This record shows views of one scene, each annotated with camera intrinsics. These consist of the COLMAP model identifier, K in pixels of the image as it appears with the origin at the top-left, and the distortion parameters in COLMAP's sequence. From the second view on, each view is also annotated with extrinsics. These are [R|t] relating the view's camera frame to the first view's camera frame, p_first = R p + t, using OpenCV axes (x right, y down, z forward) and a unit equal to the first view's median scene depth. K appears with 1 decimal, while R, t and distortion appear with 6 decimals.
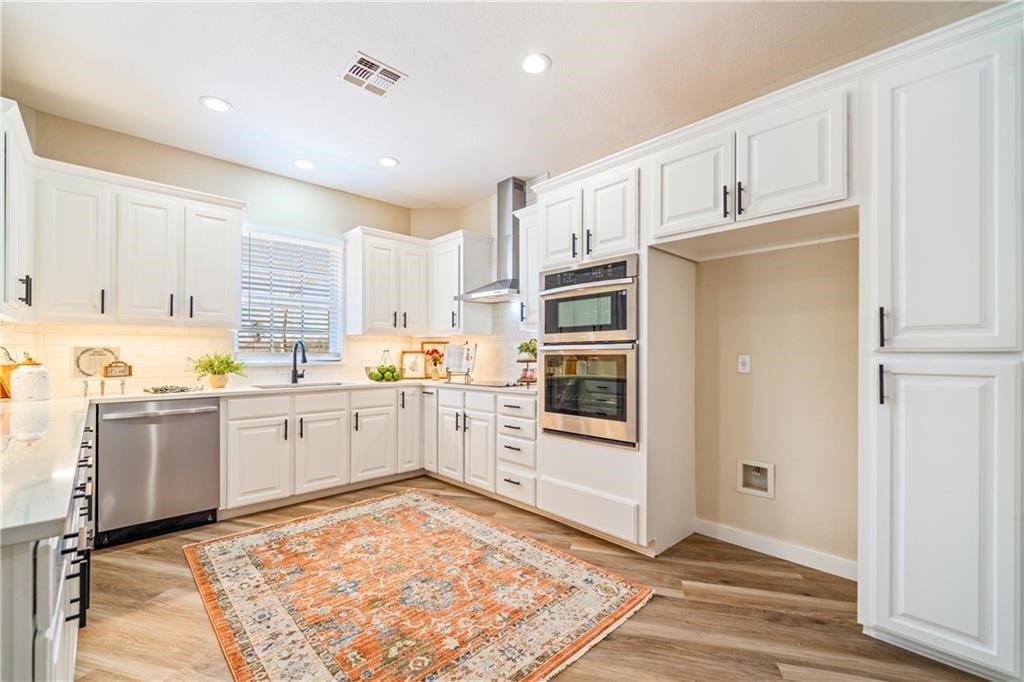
lens RADIAL K [[449.0, 0, 509.8], [0, 449.0, 353.3], [0, 0, 1]] dist [0.001723, 0.001084]
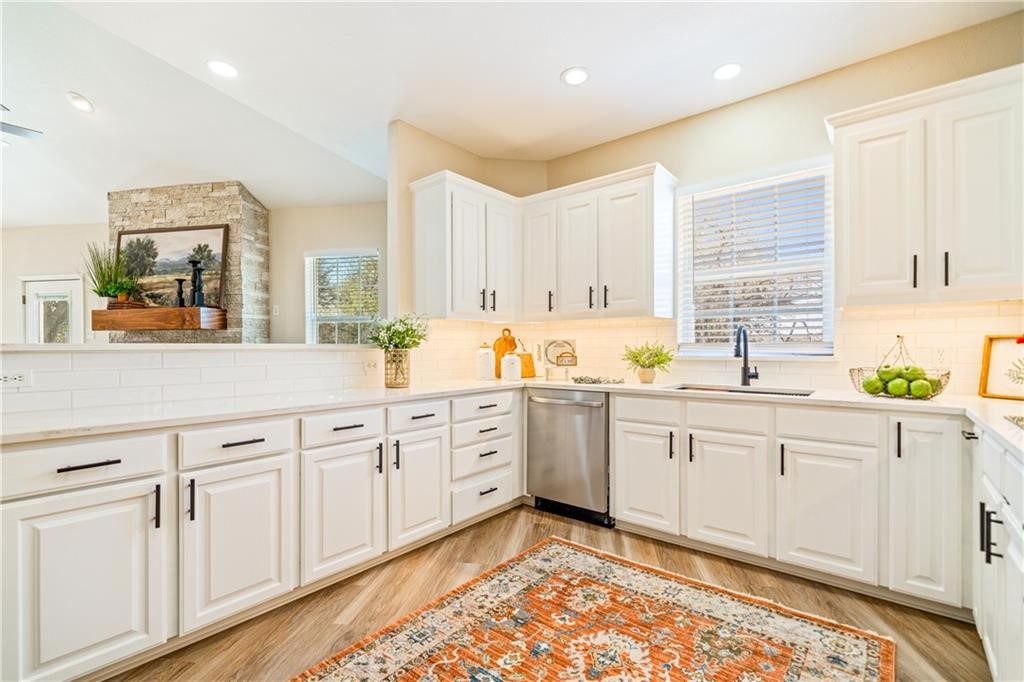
lens RADIAL K [[449.0, 0, 504.8], [0, 449.0, 350.6], [0, 0, 1]] dist [0.001723, 0.001084]
pose [[0.117616, 0.005193, -0.993046, 0.245409], [0.007367, 0.999954, 0.006102, 0.005642], [0.993032, -0.008034, 0.117573, 0.719470]]
